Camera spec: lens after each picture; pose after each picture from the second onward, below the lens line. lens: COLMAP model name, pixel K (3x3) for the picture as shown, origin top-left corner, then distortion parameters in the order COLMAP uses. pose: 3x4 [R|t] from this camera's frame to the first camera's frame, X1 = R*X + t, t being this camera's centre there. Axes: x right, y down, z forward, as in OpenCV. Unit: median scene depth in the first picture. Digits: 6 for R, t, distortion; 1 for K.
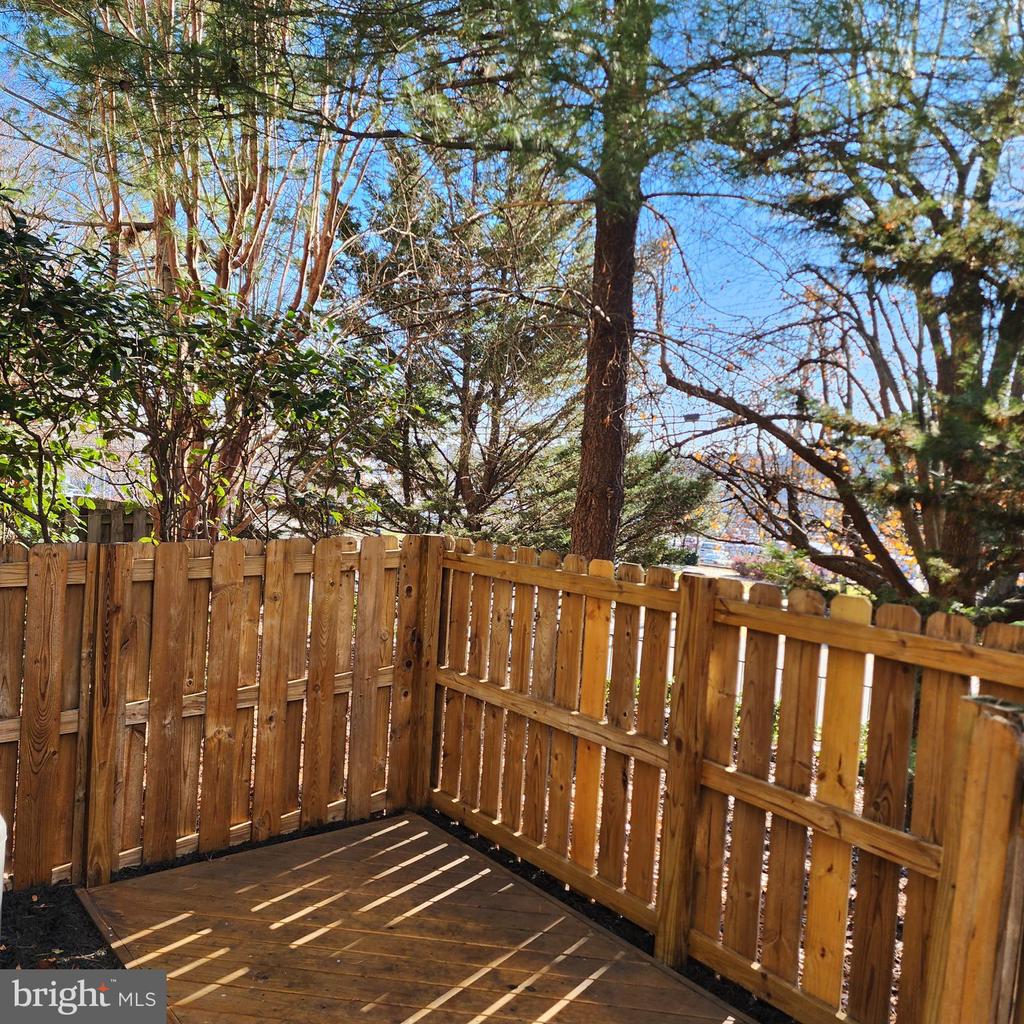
lens RADIAL K [[881.8, 0, 509.1], [0, 881.8, 493.1], [0, 0, 1]] dist [-0.000645, -0.011441]
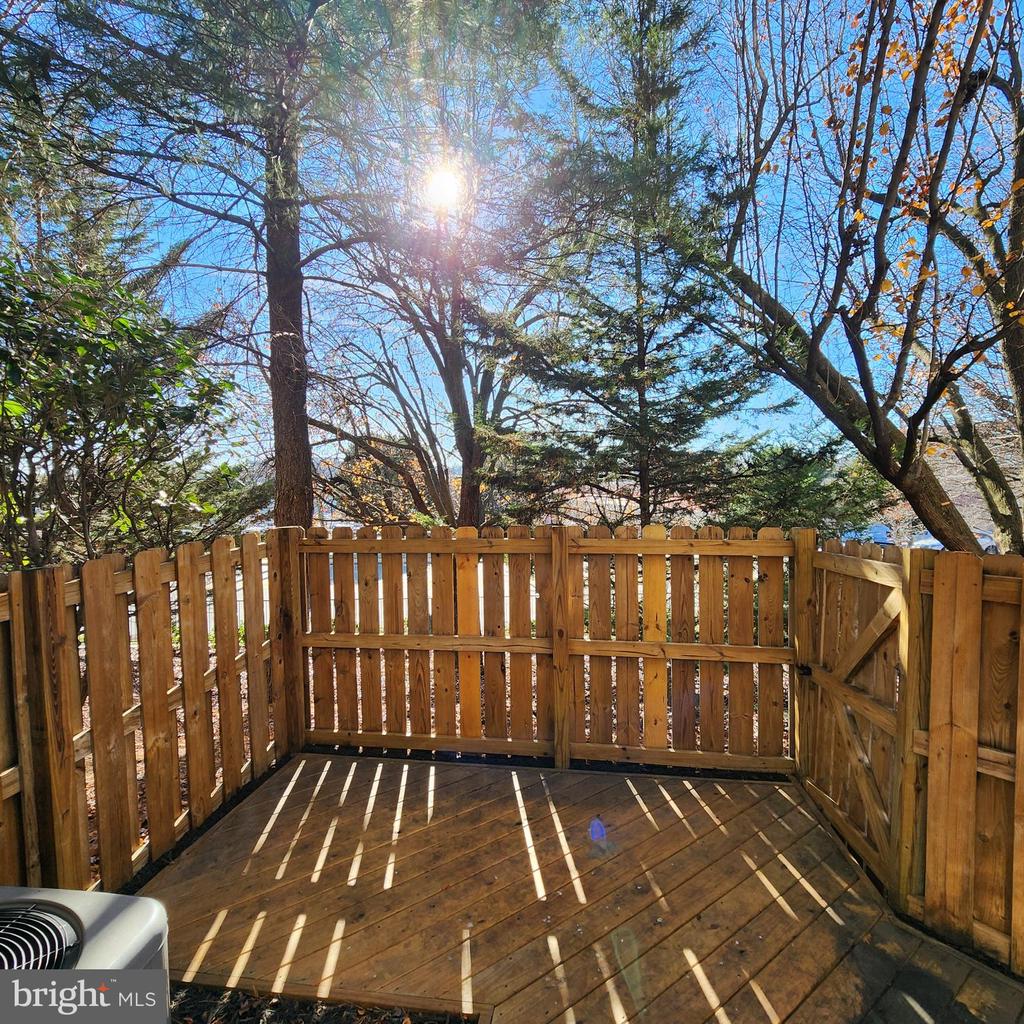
lens RADIAL K [[561.5, 0, 525.2], [0, 561.5, 514.1], [0, 0, 1]] dist [-0.002124, -0.001224]
pose [[0.741916, -0.096701, 0.663483, -0.420096], [0.070868, 0.995312, 0.065818, 0.000894], [-0.666737, -0.001812, 0.745291, 0.242142]]
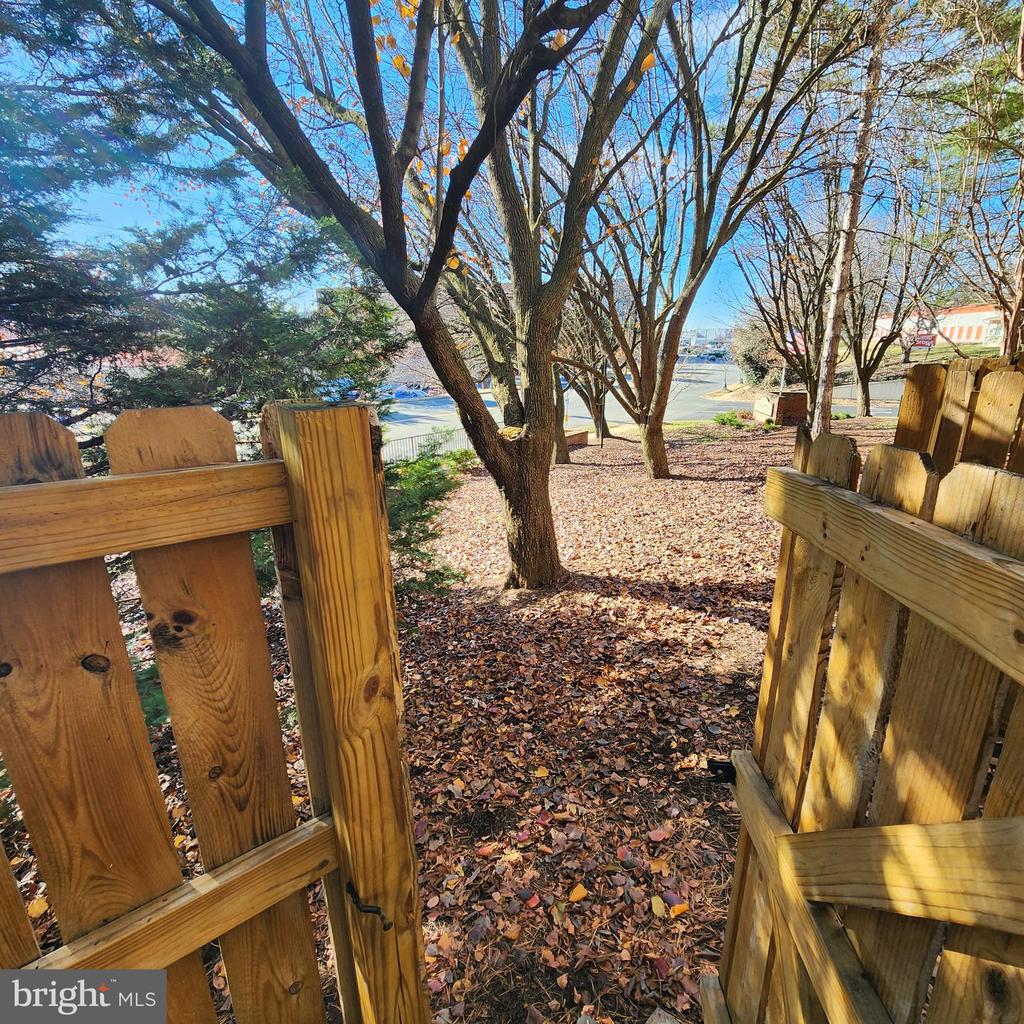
lens RADIAL K [[561.5, 0, 525.2], [0, 561.5, 514.1], [0, 0, 1]] dist [-0.002124, -0.001224]
pose [[-0.034817, -0.349270, 0.936375, 0.211034], [0.011222, 0.936747, 0.349826, 0.071073], [-0.999331, 0.022688, -0.028695, 0.510059]]
